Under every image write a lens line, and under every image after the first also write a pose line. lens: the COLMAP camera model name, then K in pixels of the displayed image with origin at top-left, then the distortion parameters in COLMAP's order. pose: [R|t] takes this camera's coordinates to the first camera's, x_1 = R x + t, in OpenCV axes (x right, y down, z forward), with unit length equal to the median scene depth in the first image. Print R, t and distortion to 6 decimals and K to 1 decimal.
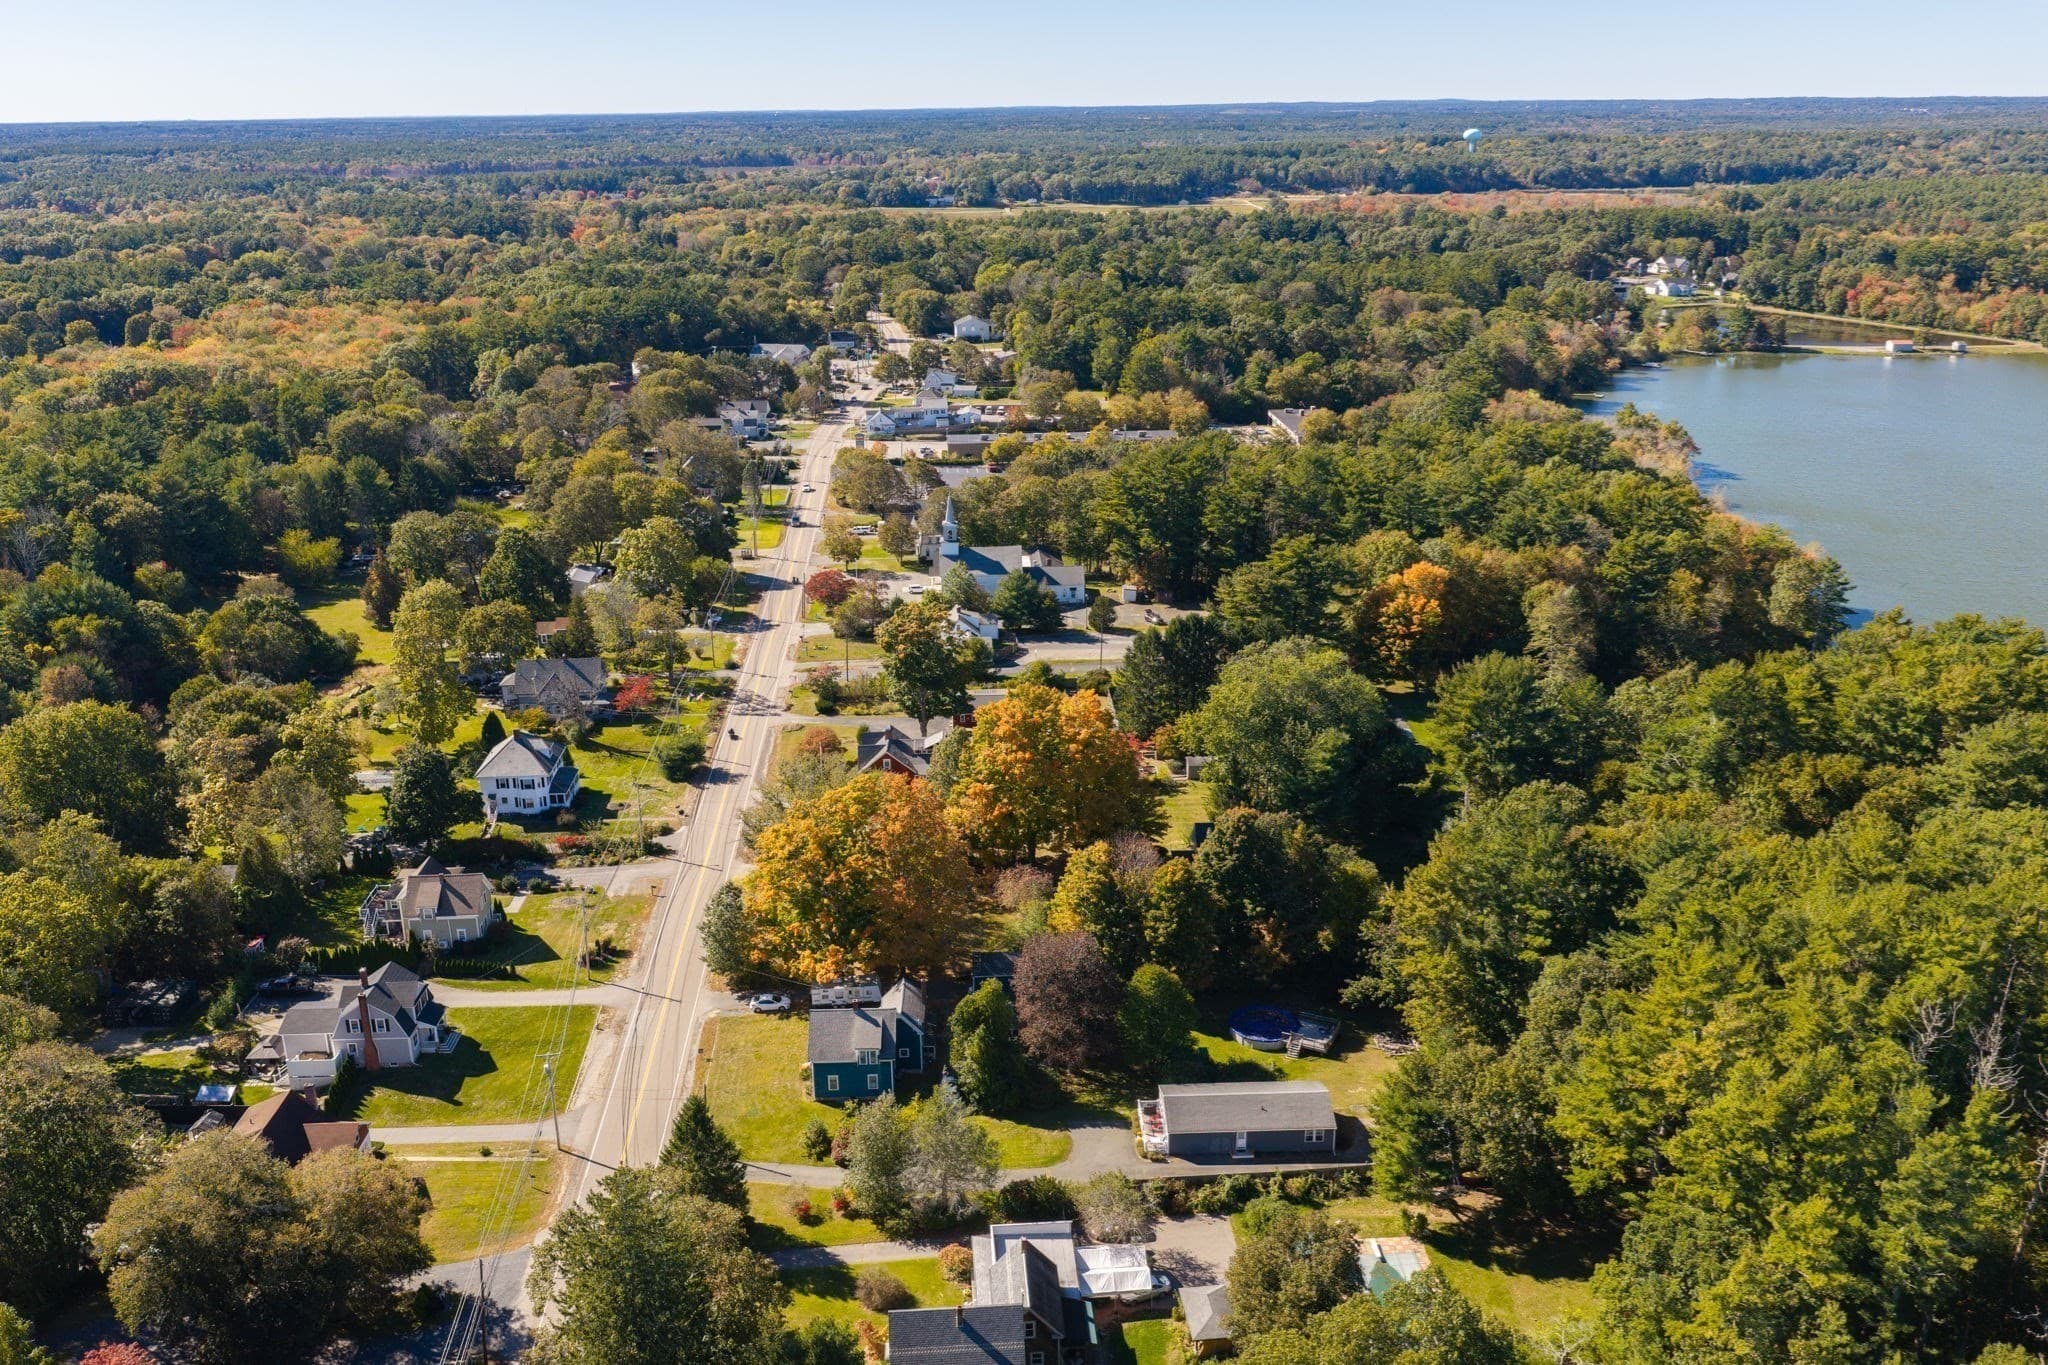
lens RADIAL K [[1635.4, 0, 1024.0], [0, 1635.4, 682.5], [0, 0, 1]] dist [-0.000290, -0.011859]
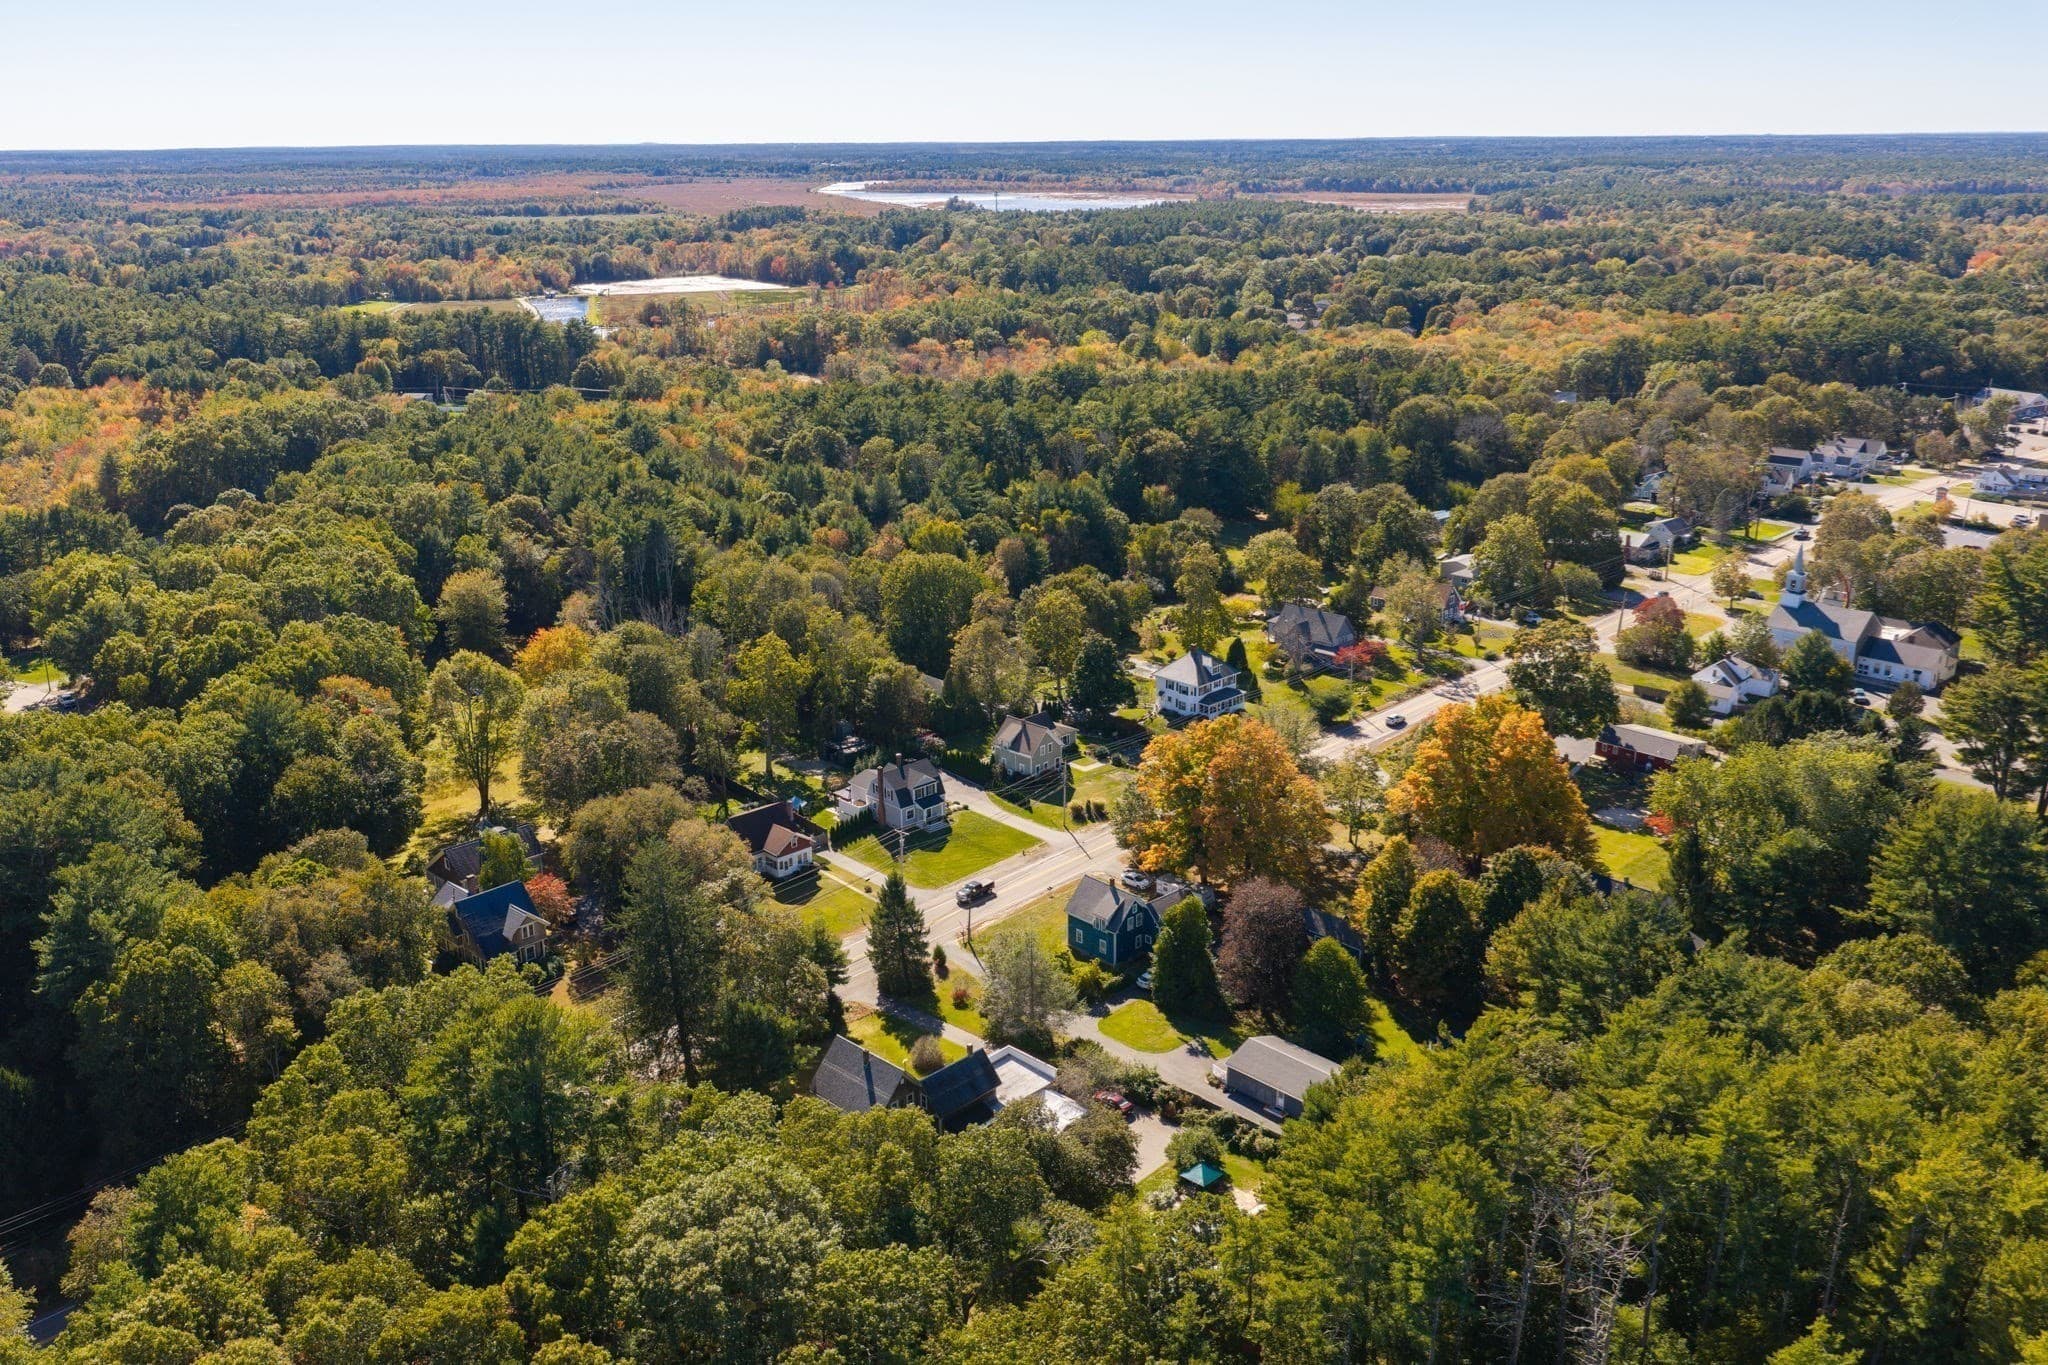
lens RADIAL K [[1635.4, 0, 1024.0], [0, 1635.4, 682.5], [0, 0, 1]] dist [-0.000290, -0.011859]
pose [[0.673197, 0.233935, -0.701484, 0.558735], [-0.239724, 0.966449, 0.092239, -0.031347], [0.699527, 0.106067, 0.706691, 0.084727]]
